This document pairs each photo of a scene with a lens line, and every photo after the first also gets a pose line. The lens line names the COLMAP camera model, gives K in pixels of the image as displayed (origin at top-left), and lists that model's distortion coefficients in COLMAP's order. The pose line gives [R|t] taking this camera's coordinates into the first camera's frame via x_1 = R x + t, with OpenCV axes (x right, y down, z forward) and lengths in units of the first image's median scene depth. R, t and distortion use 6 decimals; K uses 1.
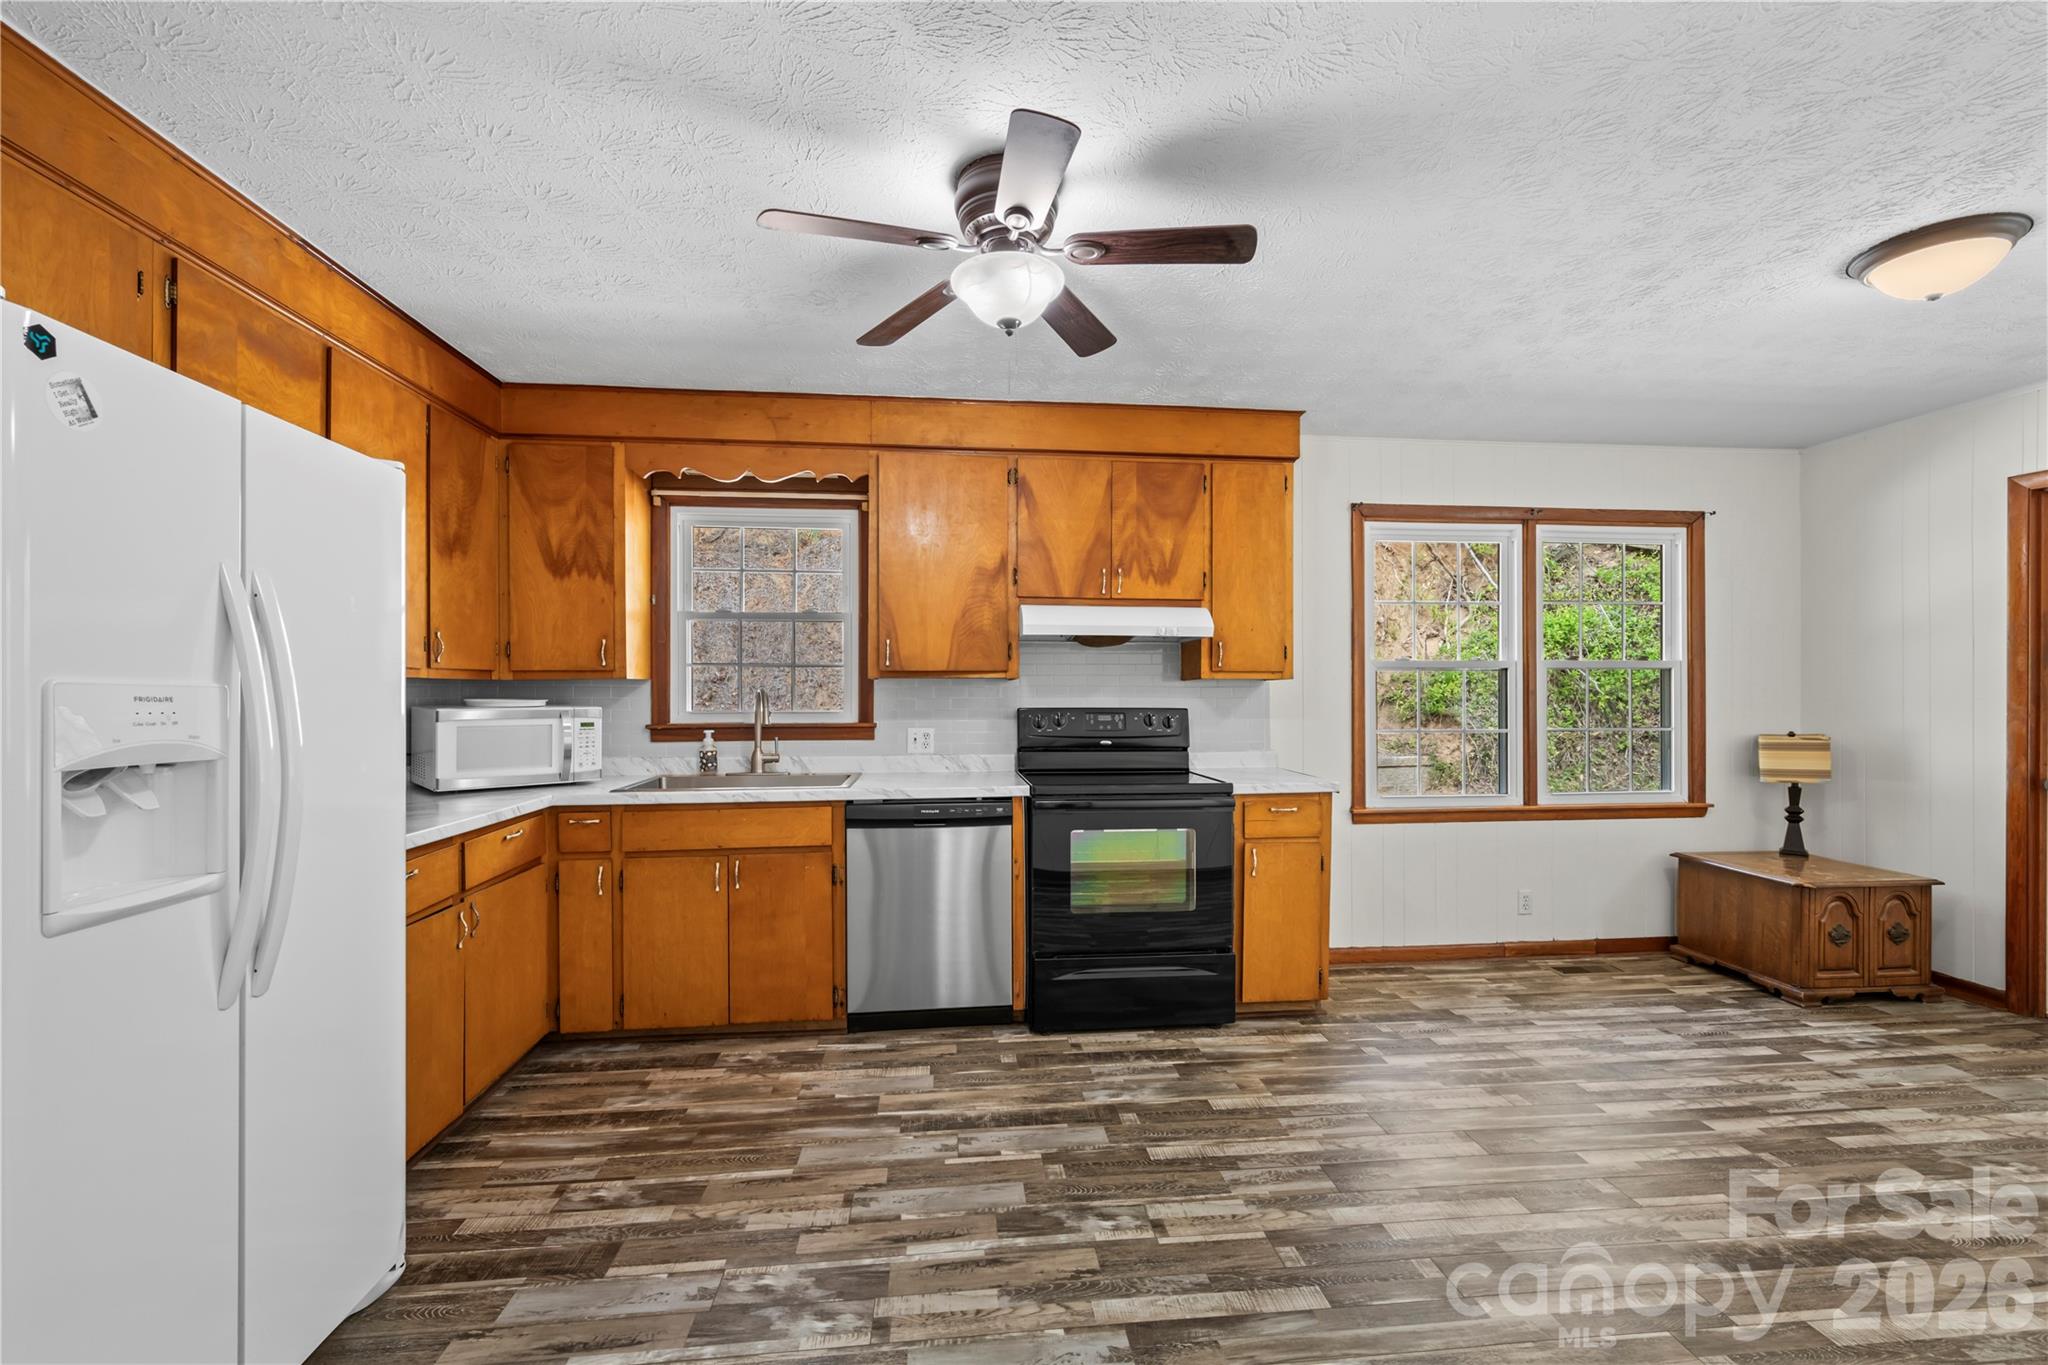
lens RADIAL K [[854.6, 0, 1029.5], [0, 854.6, 695.1], [0, 0, 1]] dist [-0.001621, -0.000871]
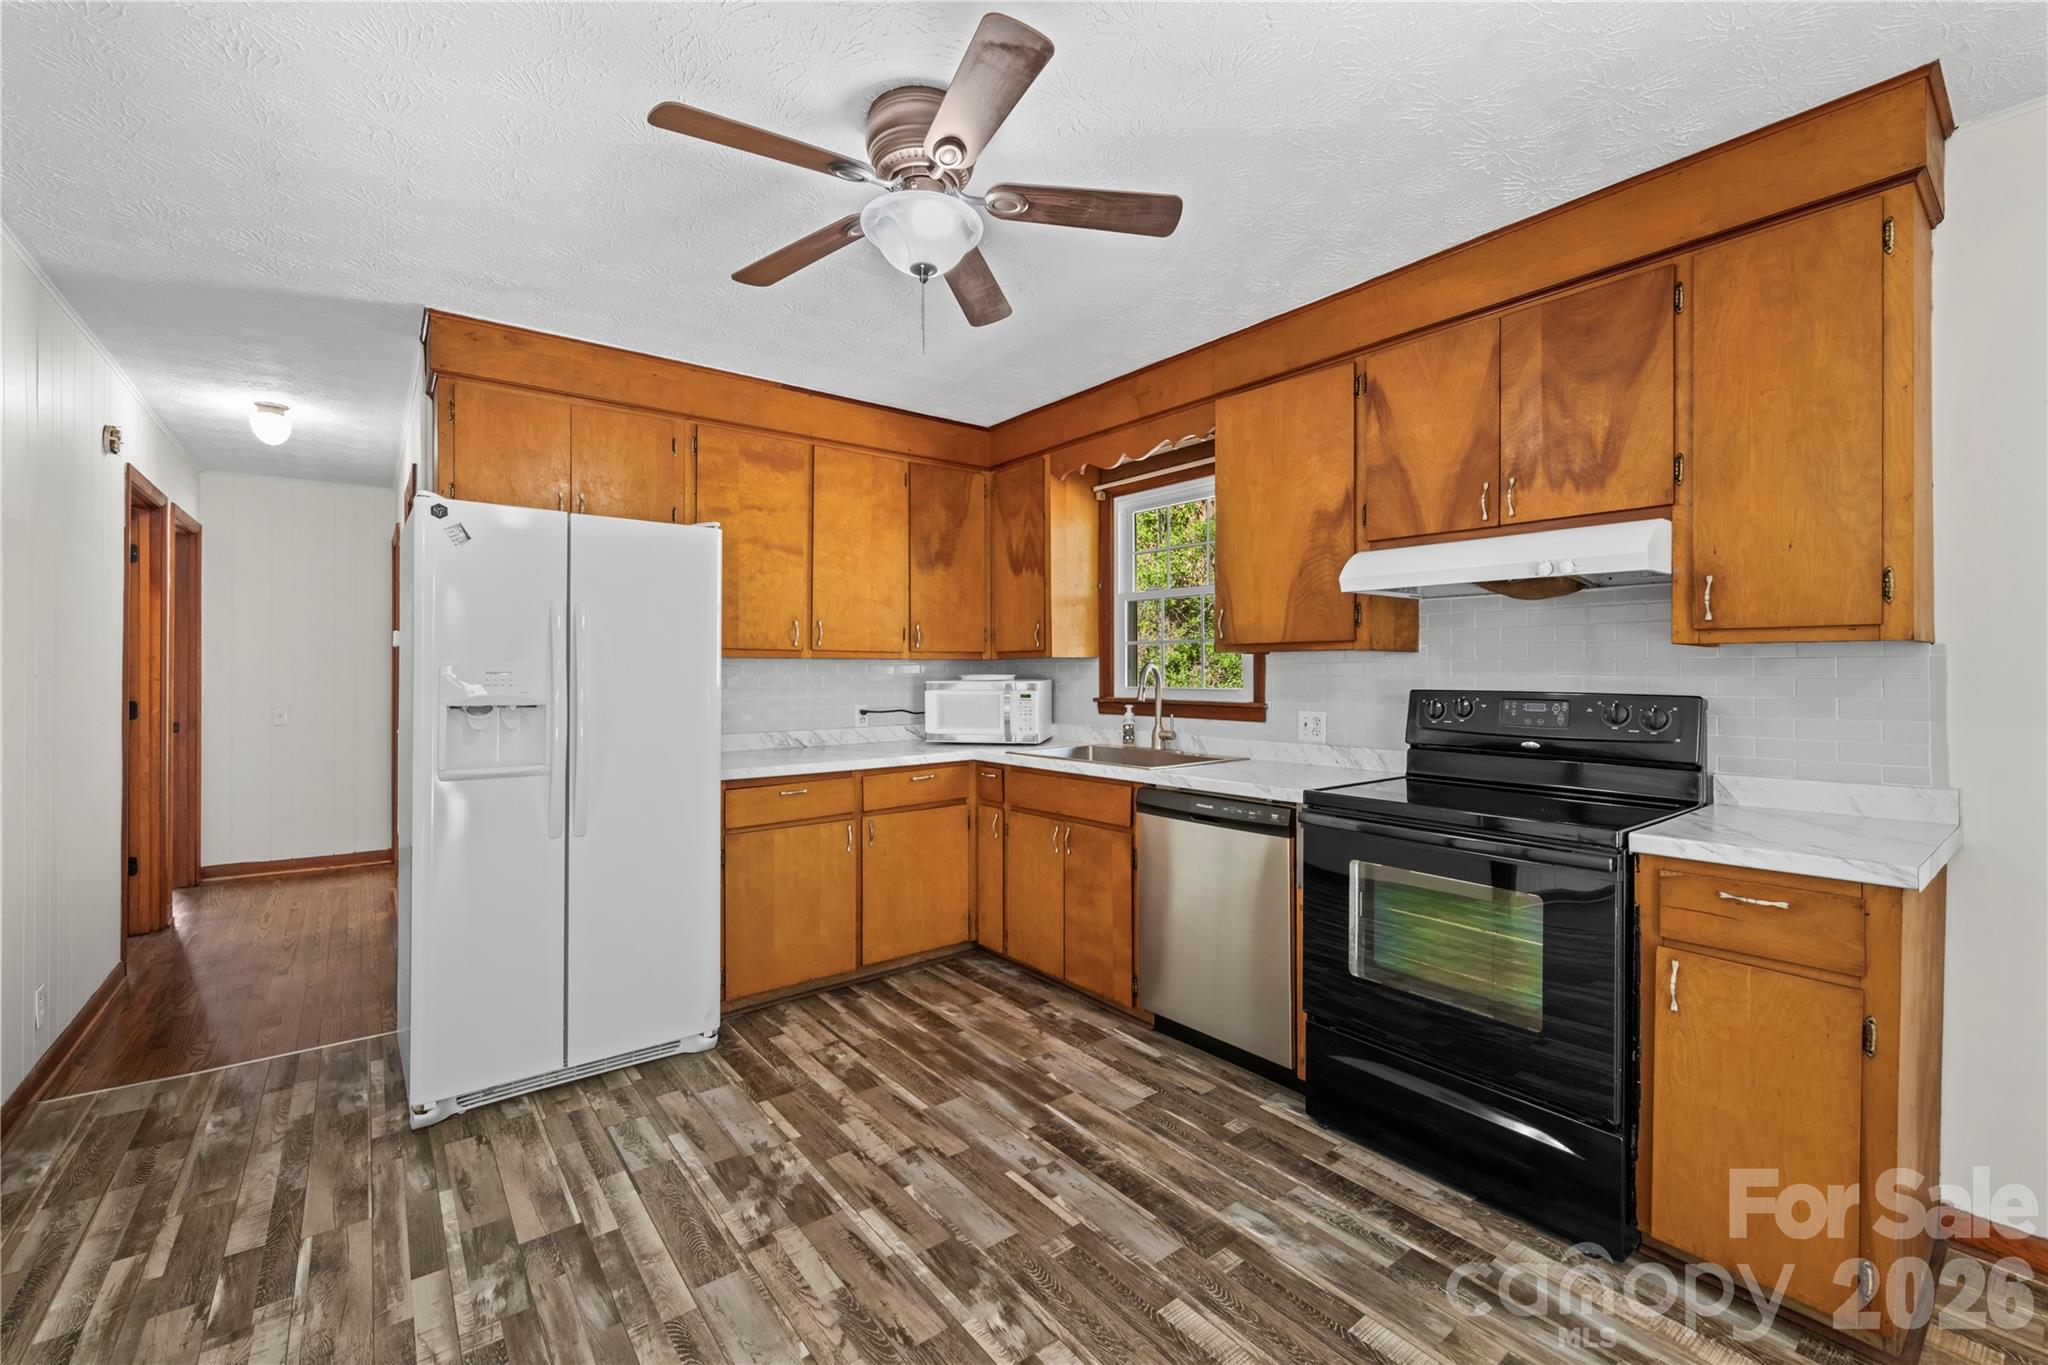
lens RADIAL K [[854.6, 0, 1027.9], [0, 854.6, 667.3], [0, 0, 1]] dist [-0.001621, -0.000871]
pose [[0.526271, -0.002897, -0.850312, 0.495883], [-0.001522, 0.999989, -0.004349, -0.000463], [0.850316, 0.003583, 0.526261, 0.368686]]
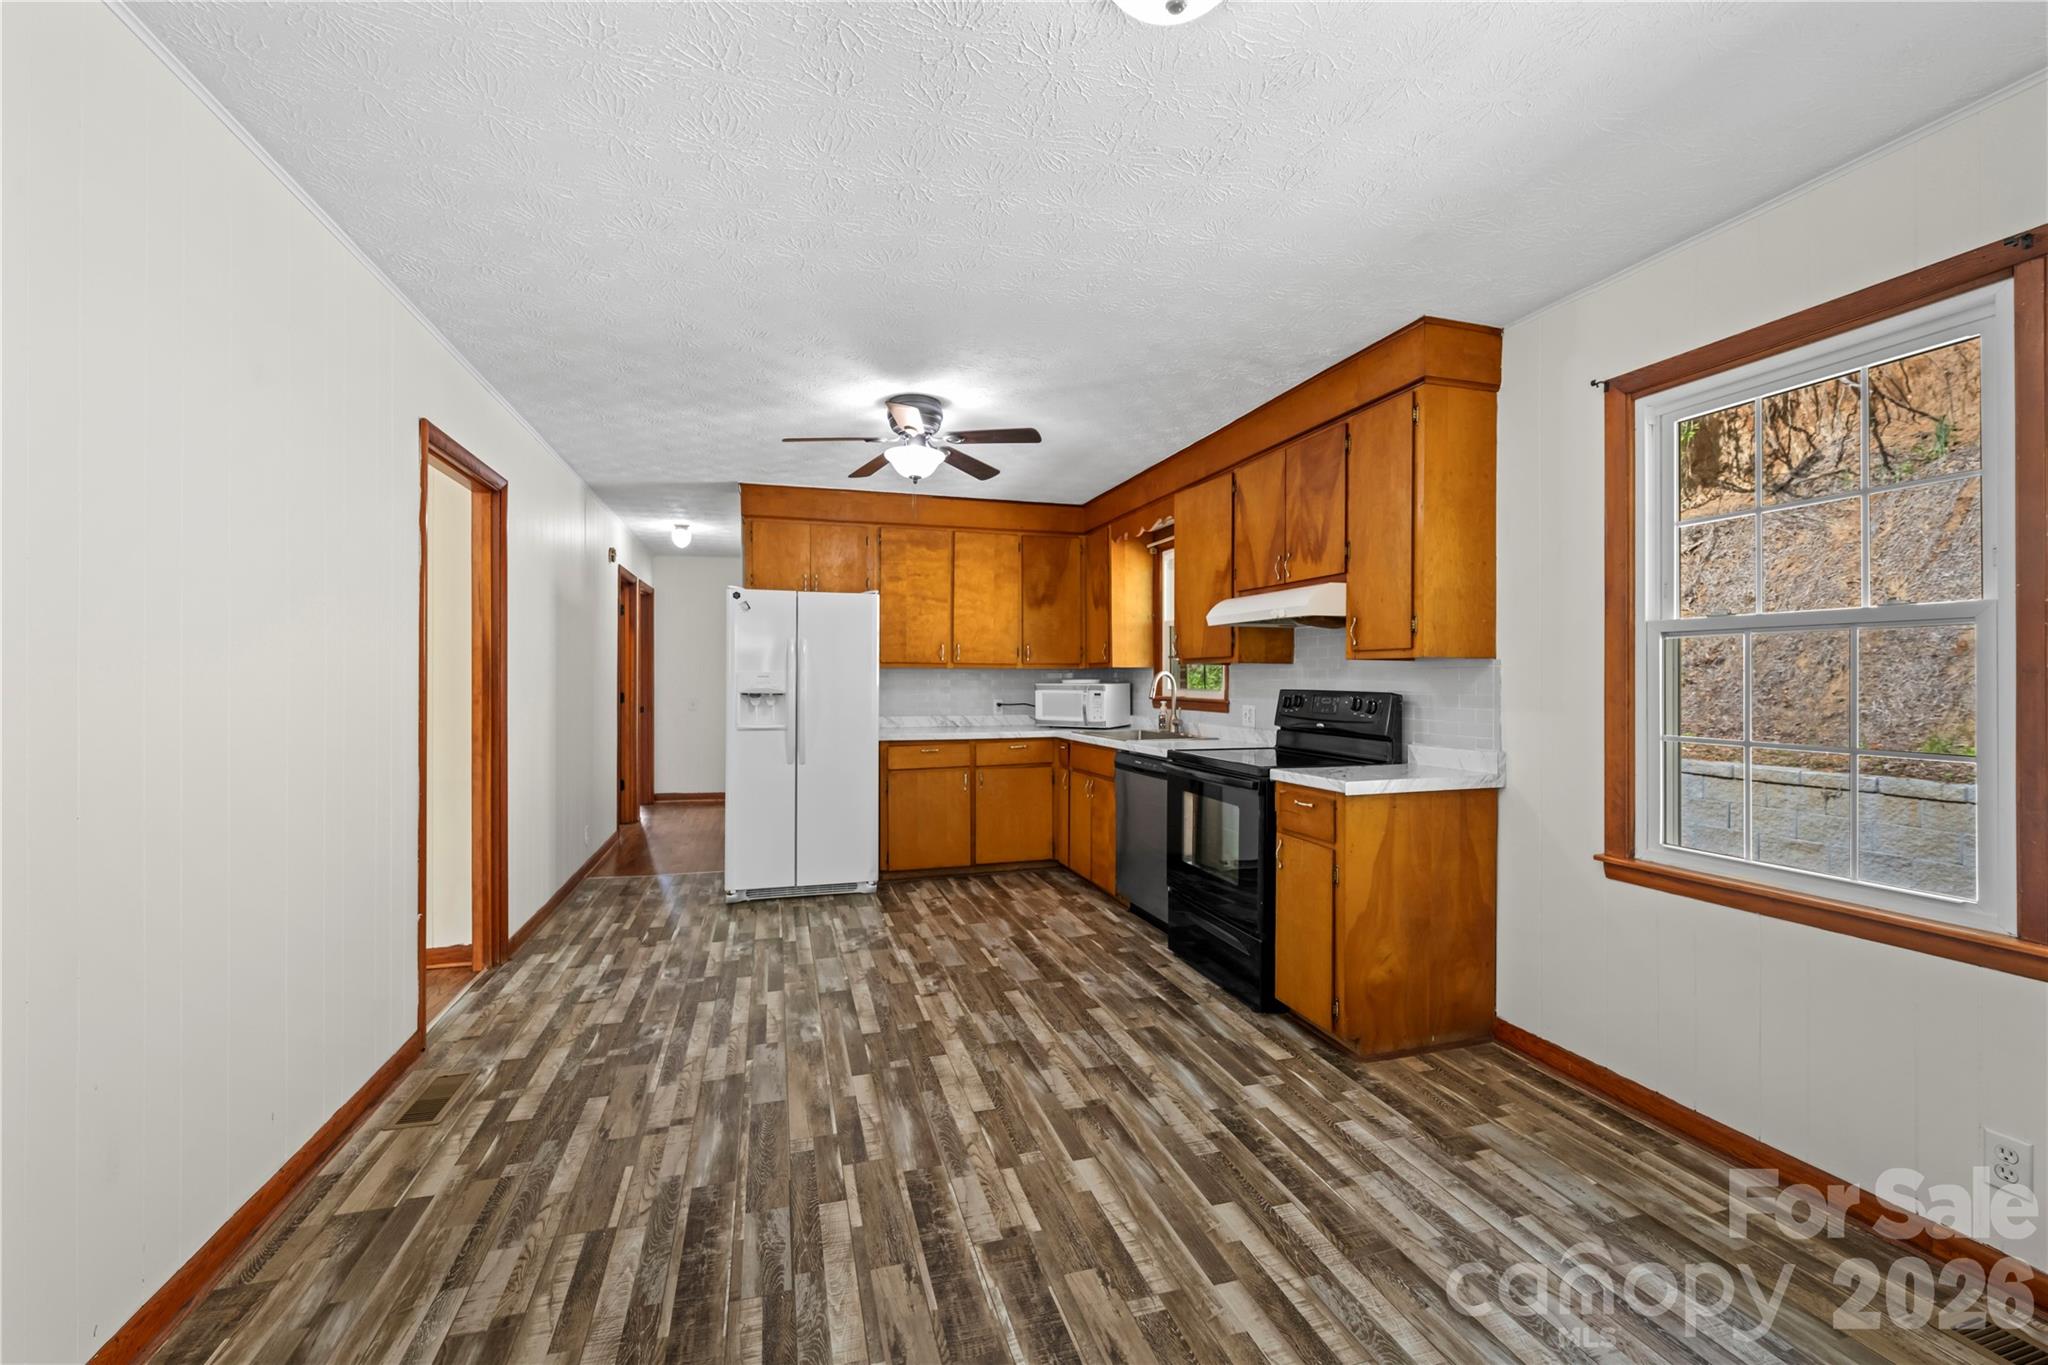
lens RADIAL K [[854.6, 0, 1023.9], [0, 854.6, 681.9], [0, 0, 1]] dist [-0.001621, -0.000871]
pose [[0.178610, 0.005308, -0.983906, 1.123386], [-0.004077, 0.999981, 0.004655, 0.002394], [0.983912, 0.003180, 0.178628, 0.543458]]
